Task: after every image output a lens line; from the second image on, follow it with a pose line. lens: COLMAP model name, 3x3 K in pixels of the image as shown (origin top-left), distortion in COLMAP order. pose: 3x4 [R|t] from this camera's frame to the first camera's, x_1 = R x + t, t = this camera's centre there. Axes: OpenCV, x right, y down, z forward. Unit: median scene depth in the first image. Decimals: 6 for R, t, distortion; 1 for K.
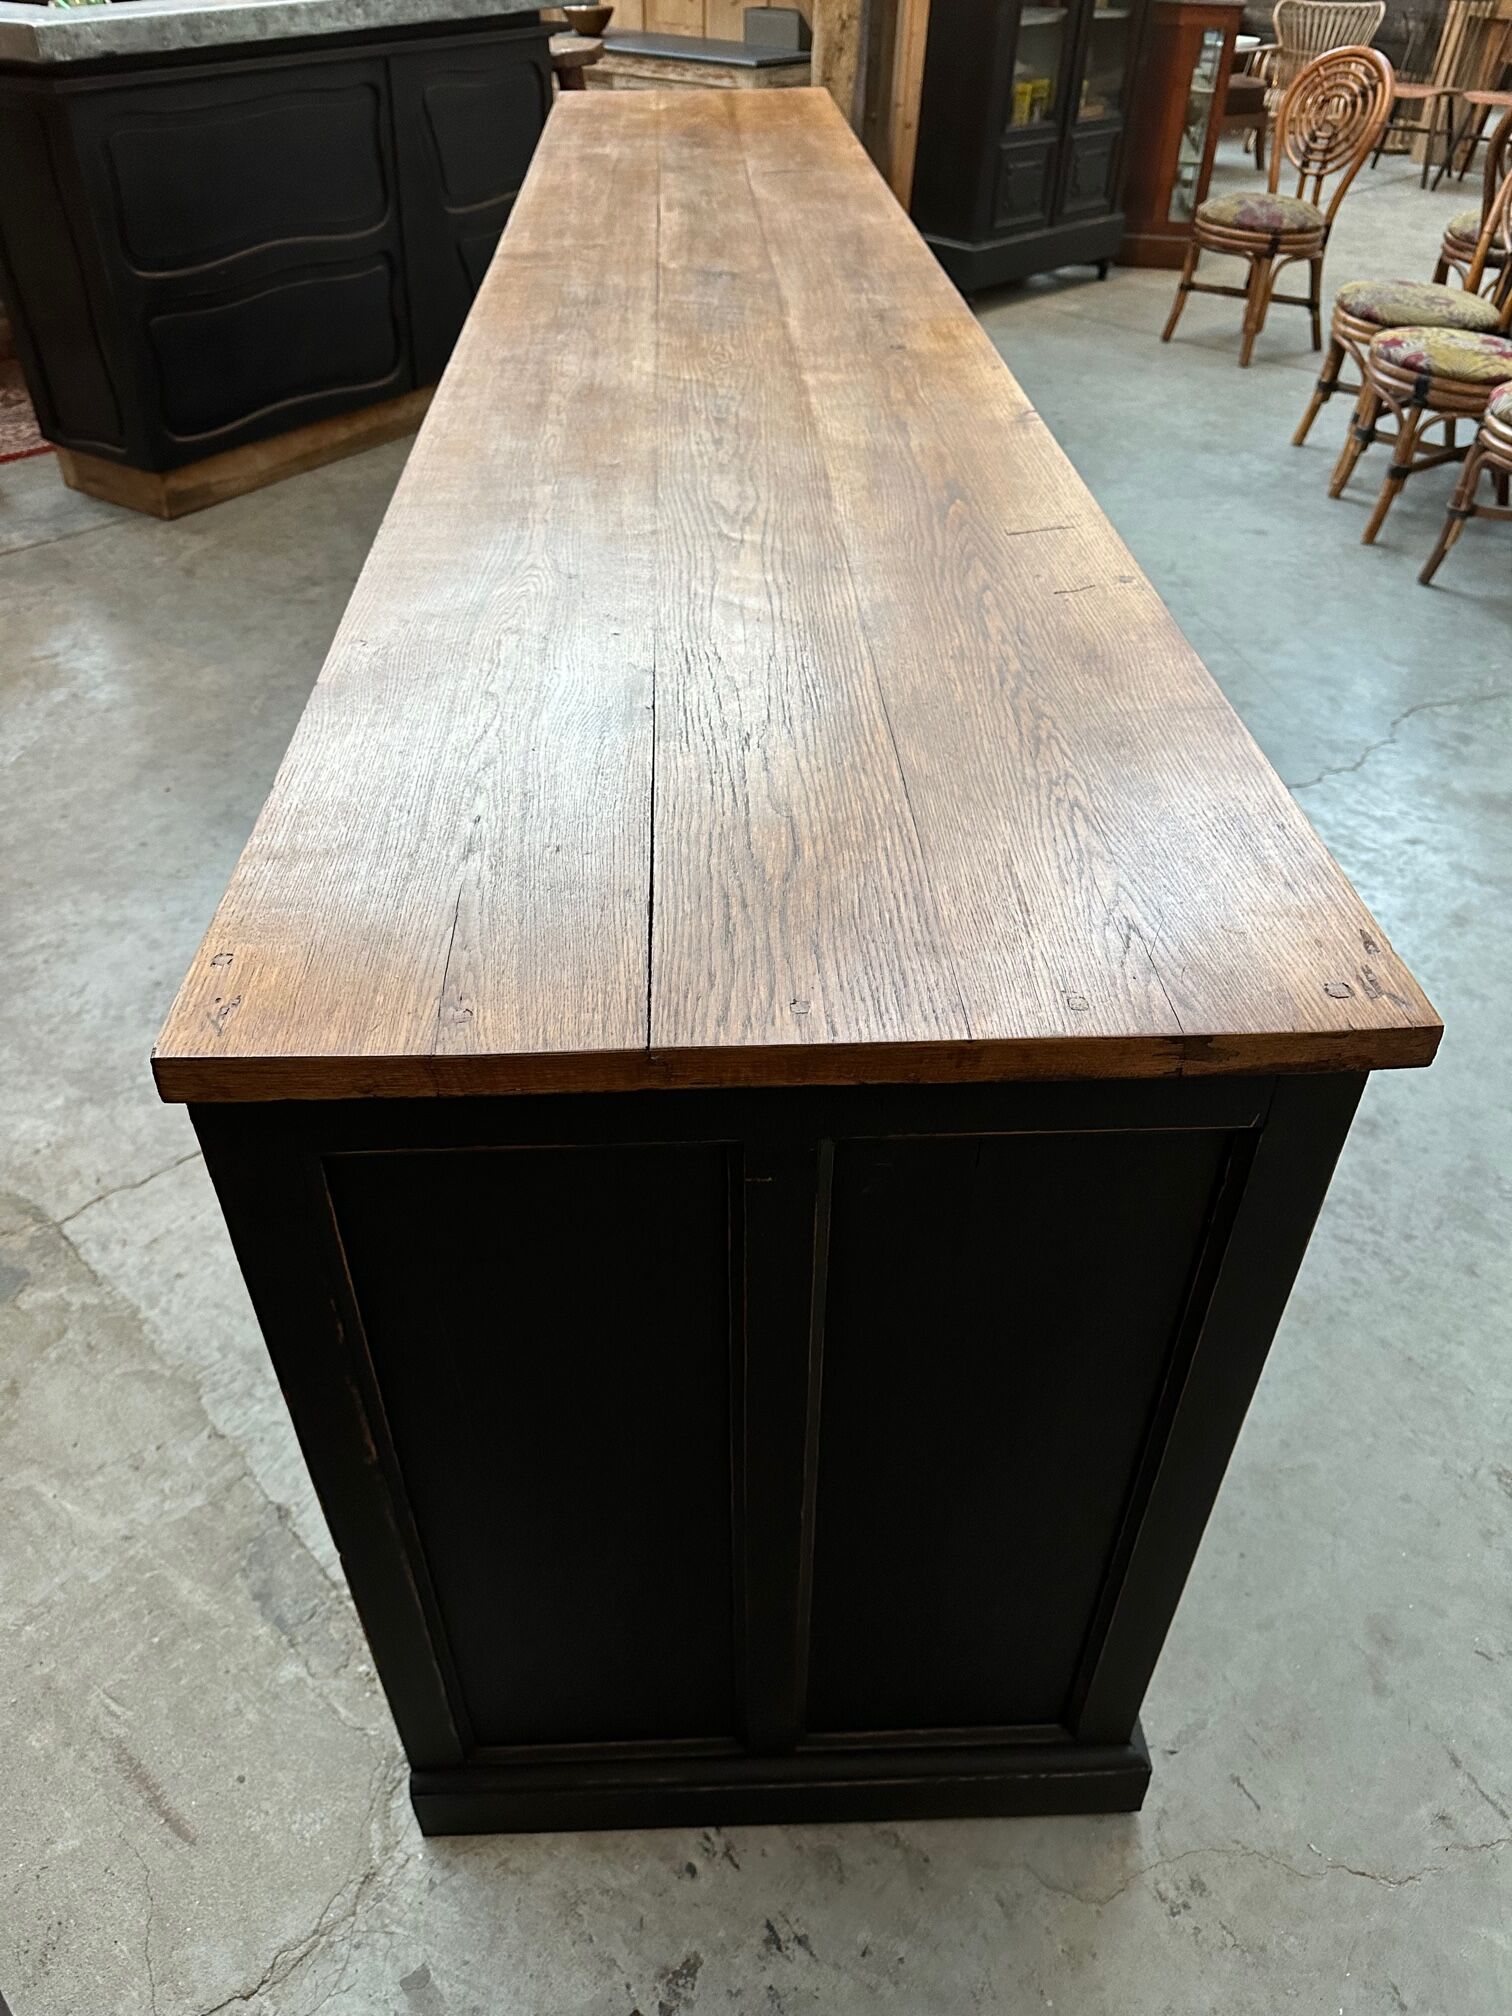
lens RADIAL K [[1465.0, 0, 756.0], [0, 1465.0, 1008.0], [0, 0, 1]] dist [-0.001204, -0.007208]
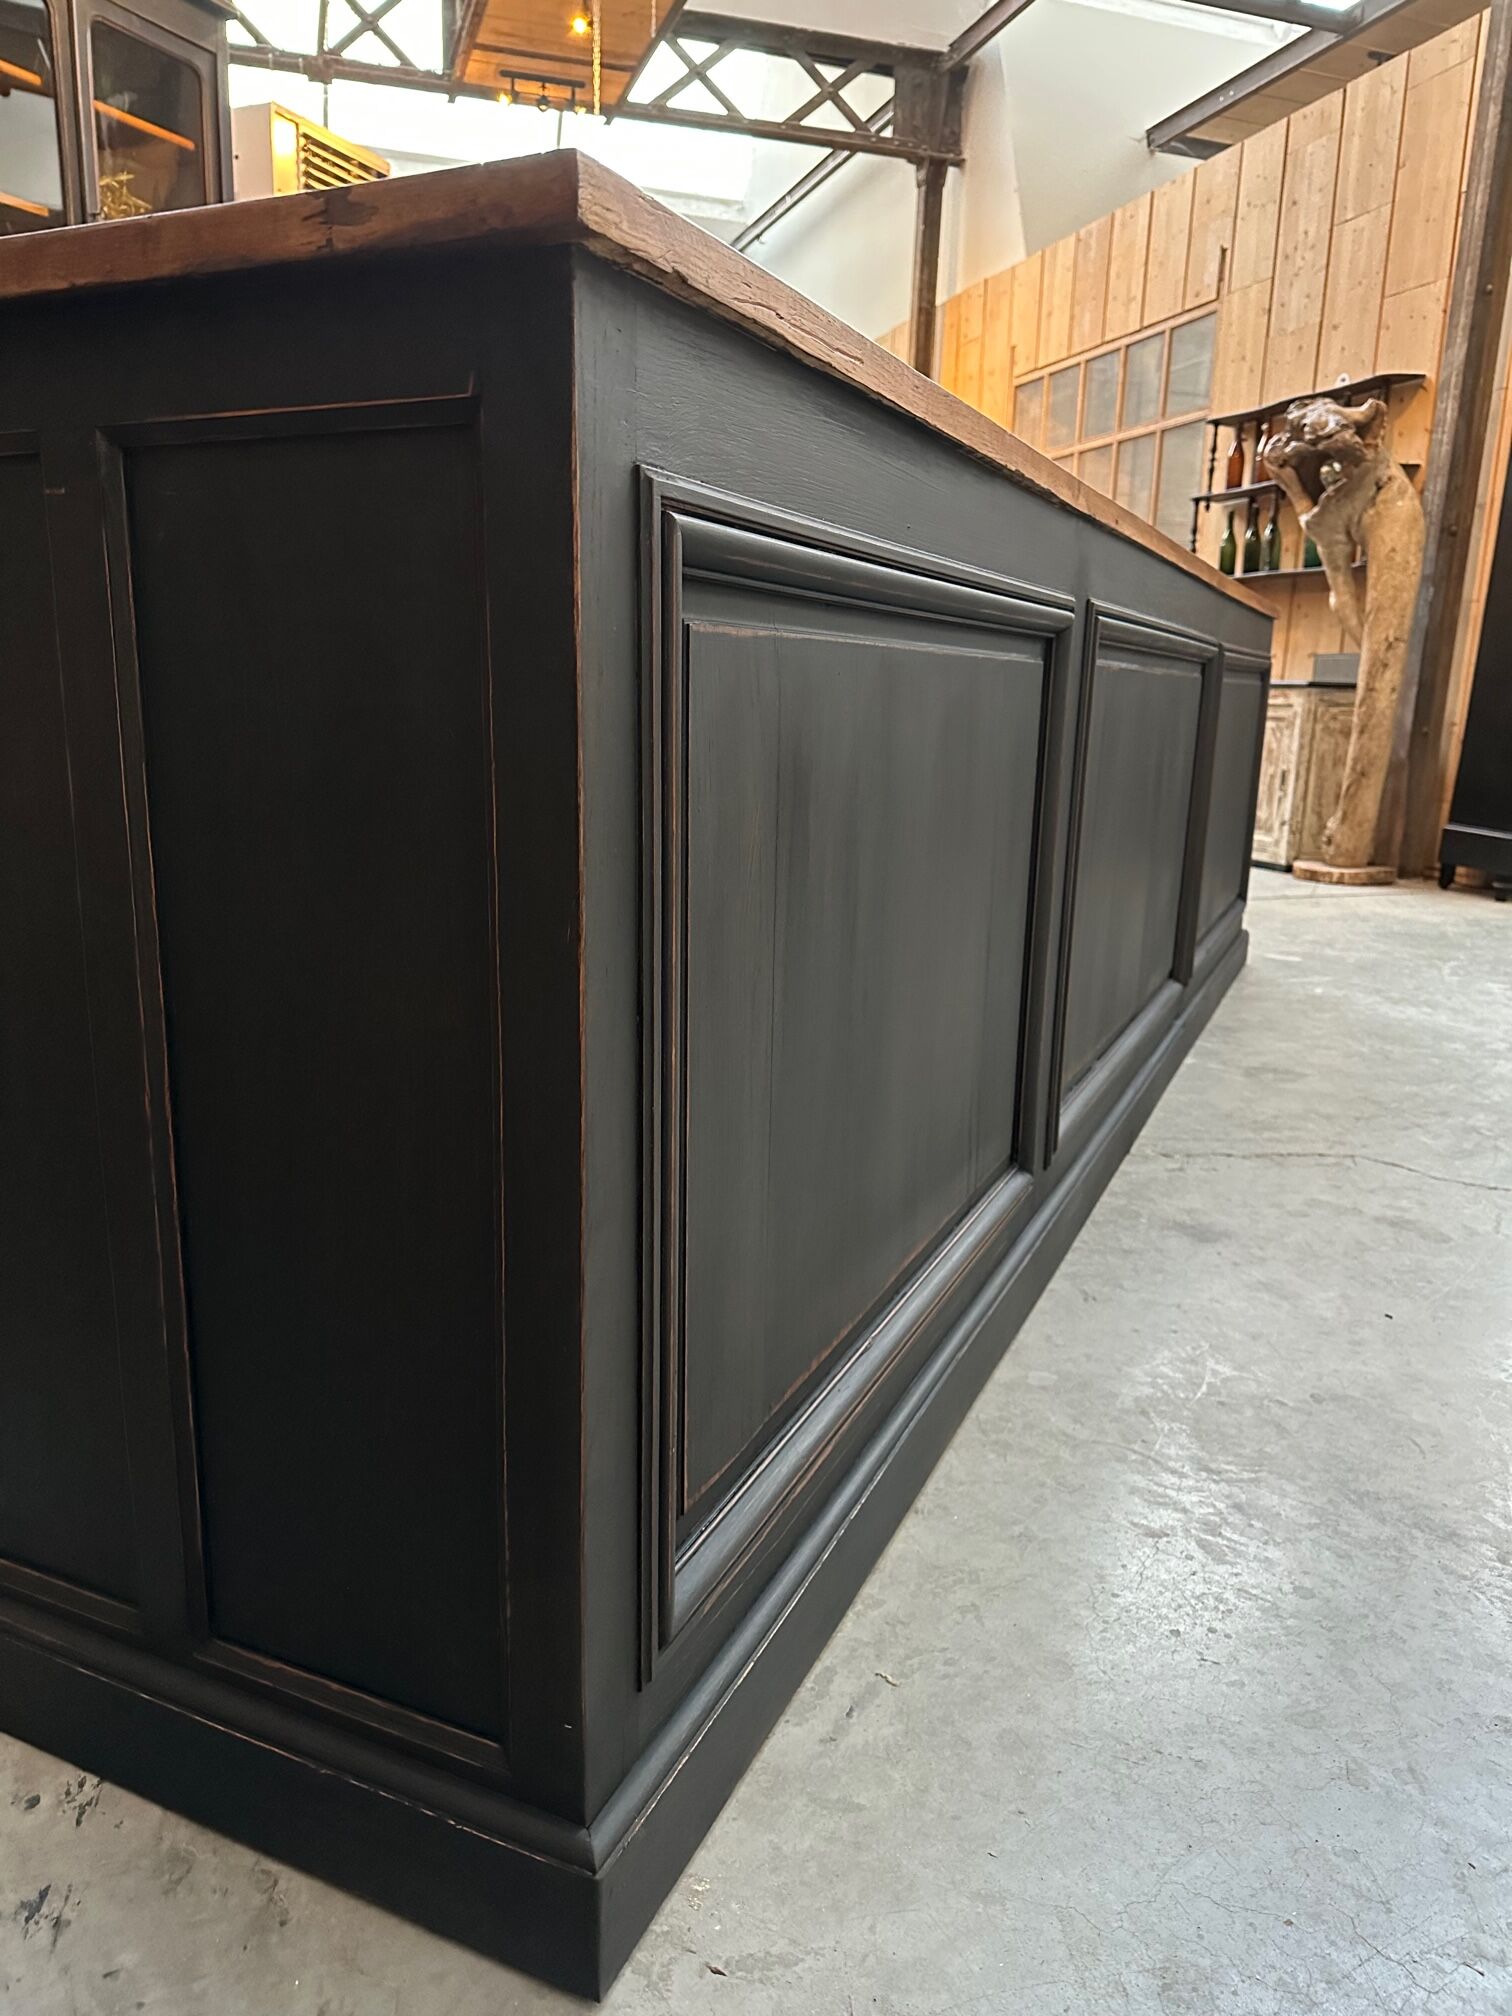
lens RADIAL K [[1452.9, 0, 750.9], [0, 1452.9, 999.7], [0, 0, 1]] dist [0.007040, -0.015534]
pose [[0.890574, 0.114762, -0.440123, 0.550318], [-0.299879, 0.875695, -0.378459, 0.401342], [0.341981, 0.469029, 0.814285, 0.337592]]
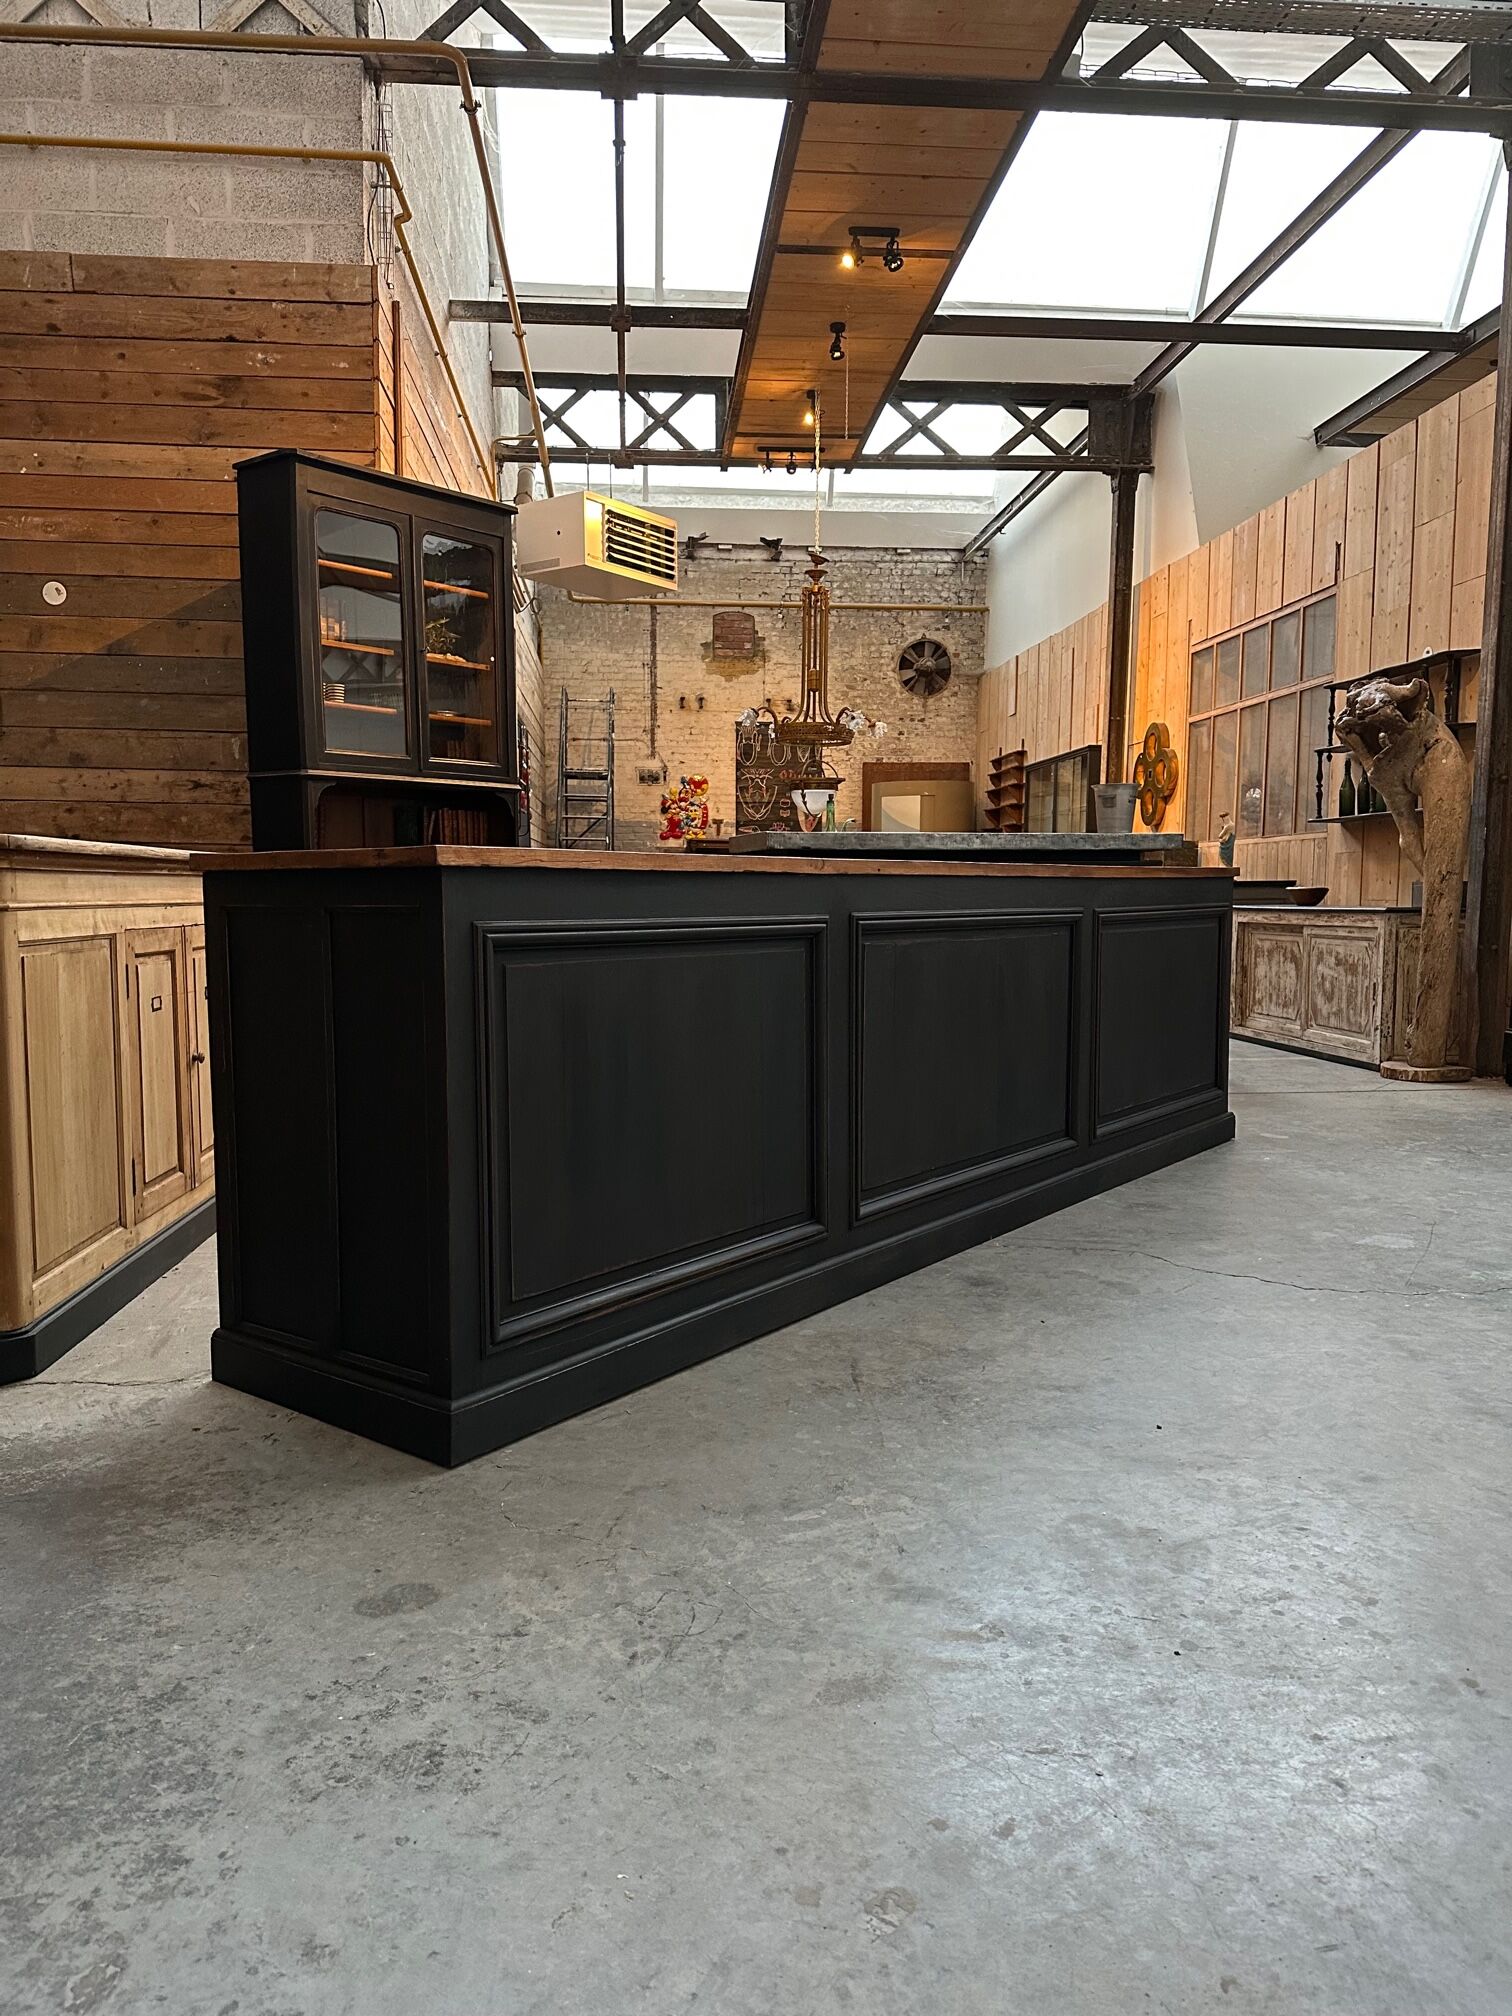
lens RADIAL K [[1404.3, 0, 740.3], [0, 1404.3, 1012.2], [0, 0, 1]] dist [0.159161, -0.312035]
pose [[0.761587, 0.047435, -0.646324, 1.559718], [-0.398473, 0.820790, -0.409296, 0.670057], [0.511081, 0.569257, 0.644005, -0.171433]]
